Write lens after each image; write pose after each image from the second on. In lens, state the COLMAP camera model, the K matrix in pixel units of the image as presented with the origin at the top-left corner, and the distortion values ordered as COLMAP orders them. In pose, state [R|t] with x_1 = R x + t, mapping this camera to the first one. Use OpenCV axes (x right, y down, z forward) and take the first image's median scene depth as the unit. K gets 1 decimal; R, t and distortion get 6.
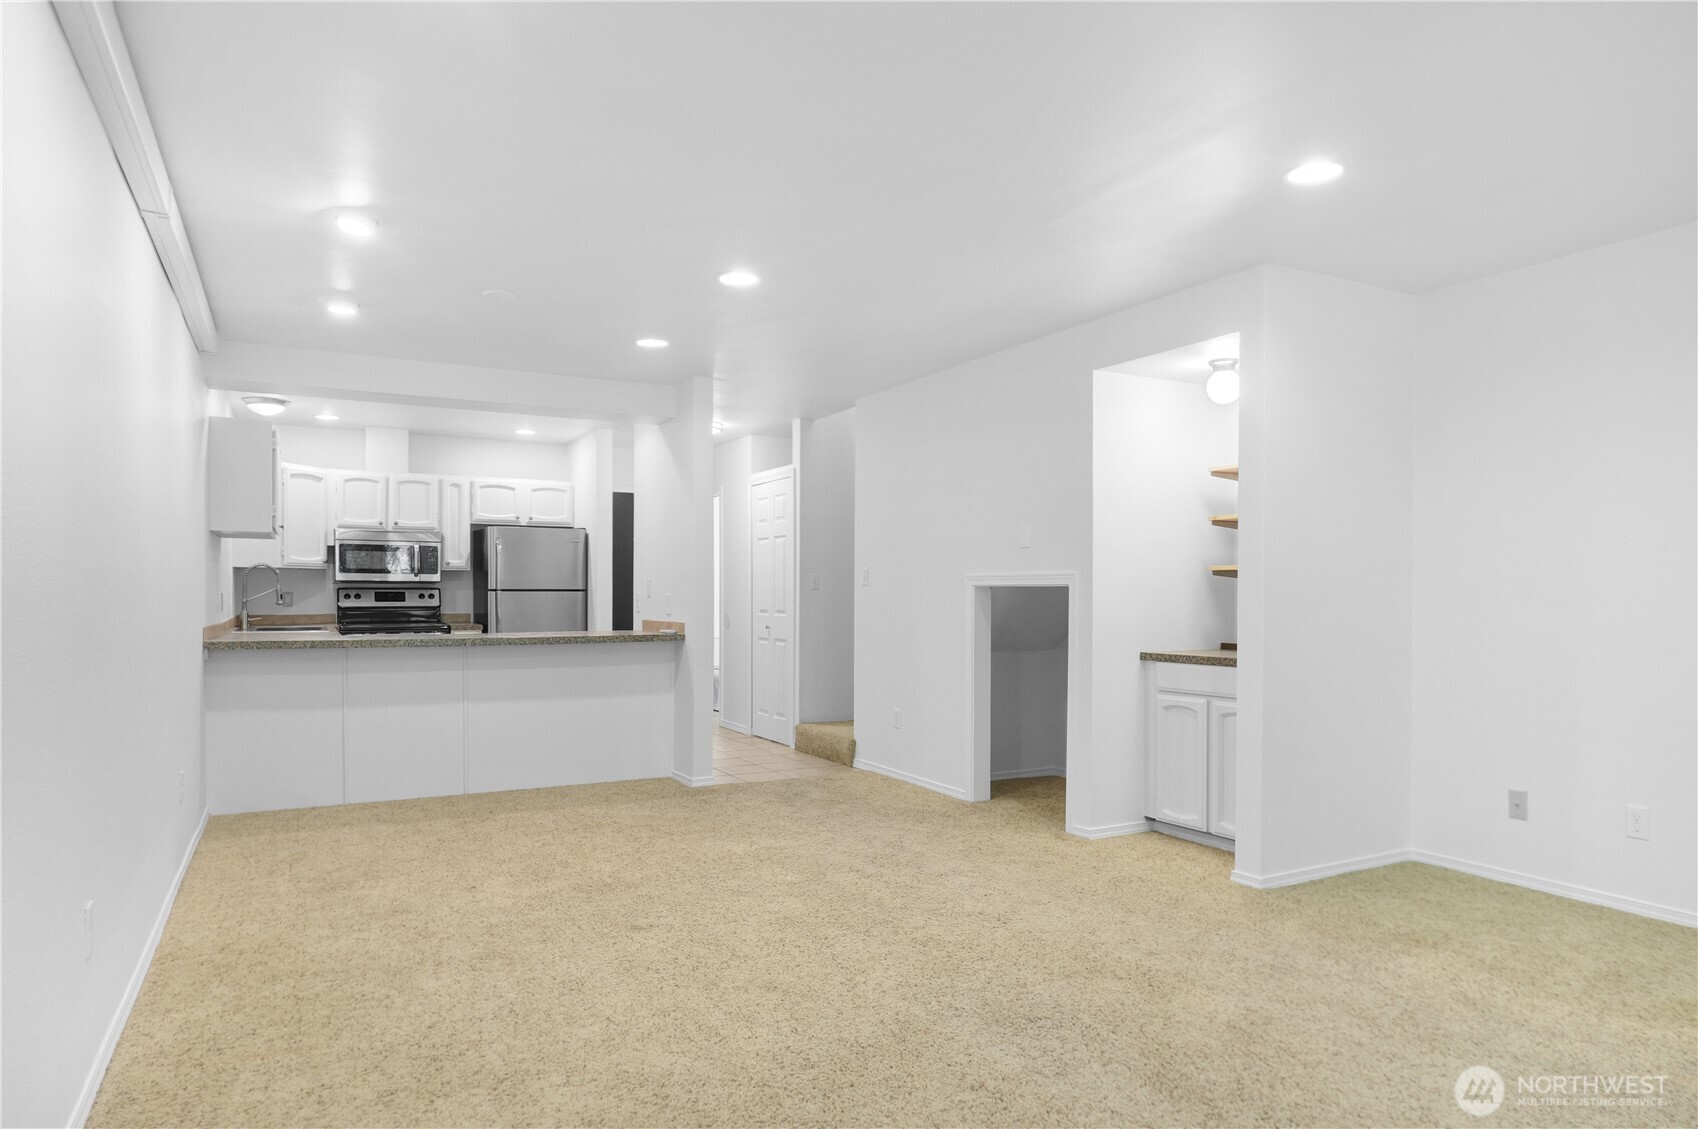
lens RADIAL K [[1022.1, 0, 846.4], [0, 1022.1, 601.0], [0, 0, 1]] dist [0.003033, 0.002529]
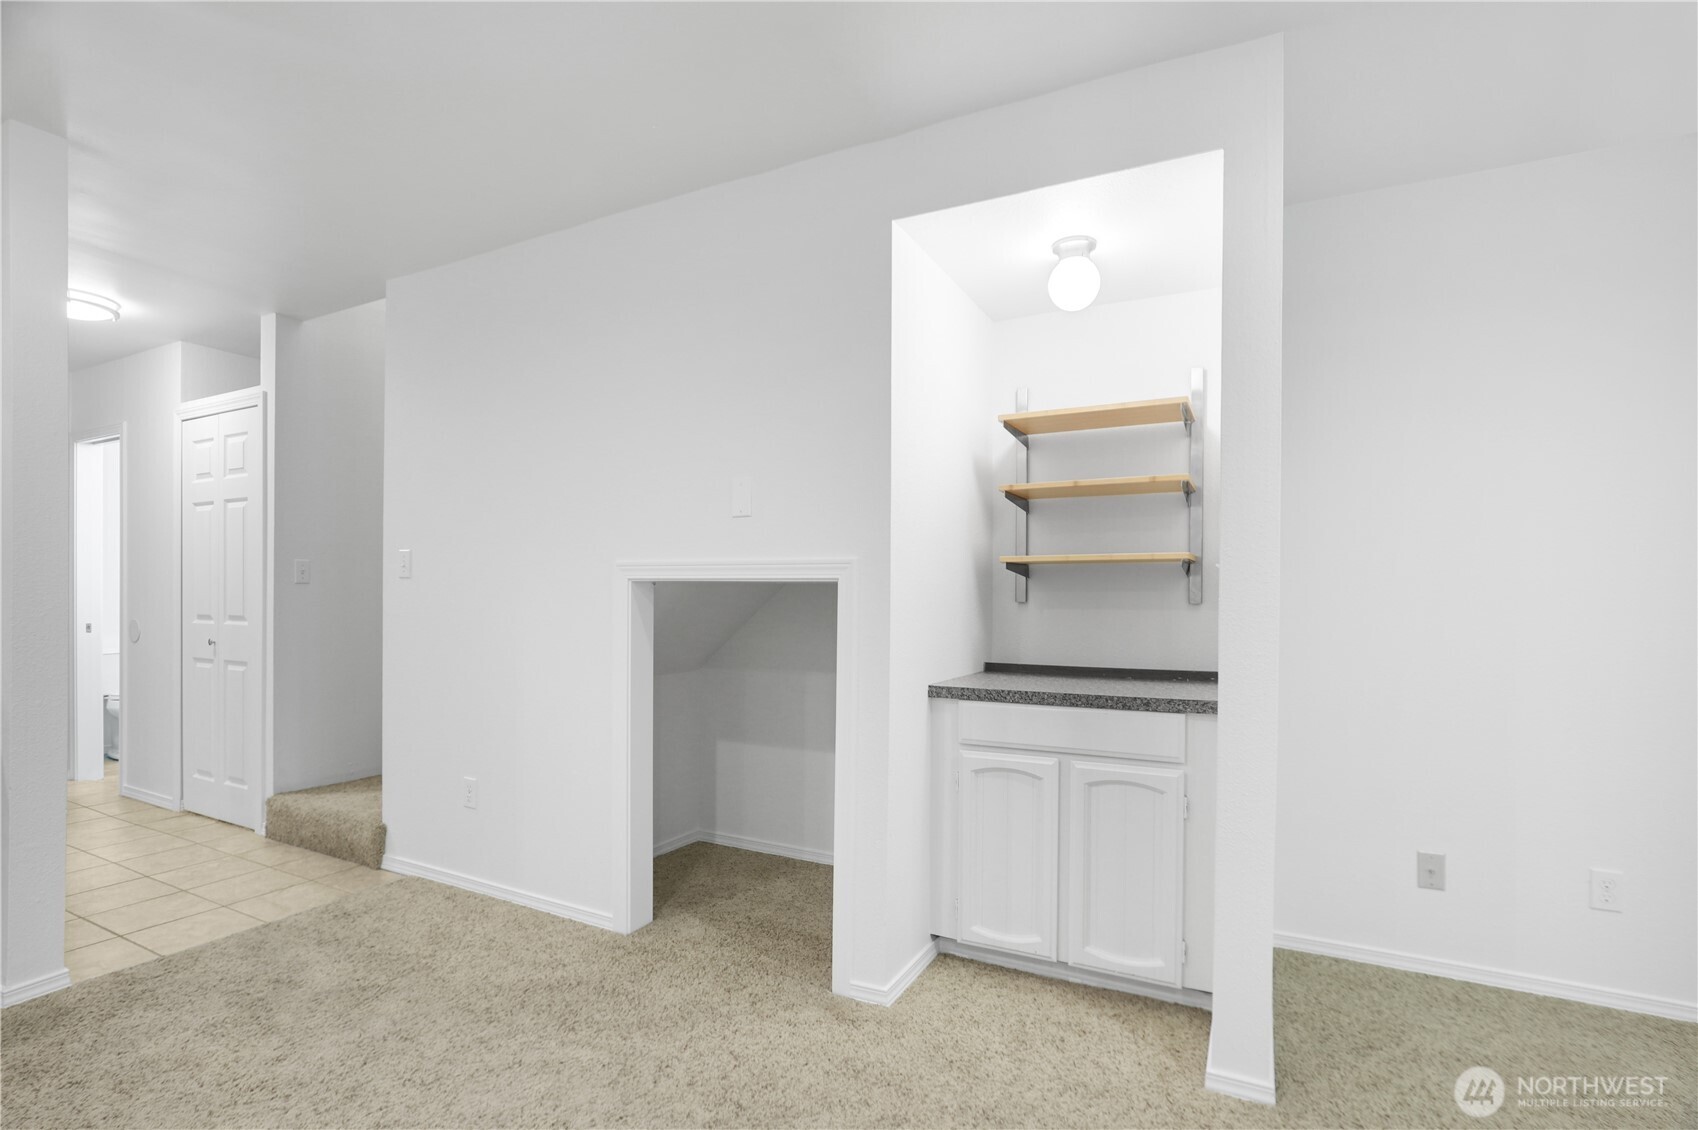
lens RADIAL K [[804.3, 0, 845.1], [0, 804.3, 605.0], [0, 0, 1]] dist [-0.016570, -0.000138]
pose [[0.831679, 0.000184, 0.555256, -0.034933], [-0.004051, 0.999975, 0.005736, -0.003151], [-0.555241, -0.007020, 0.831660, 0.534027]]
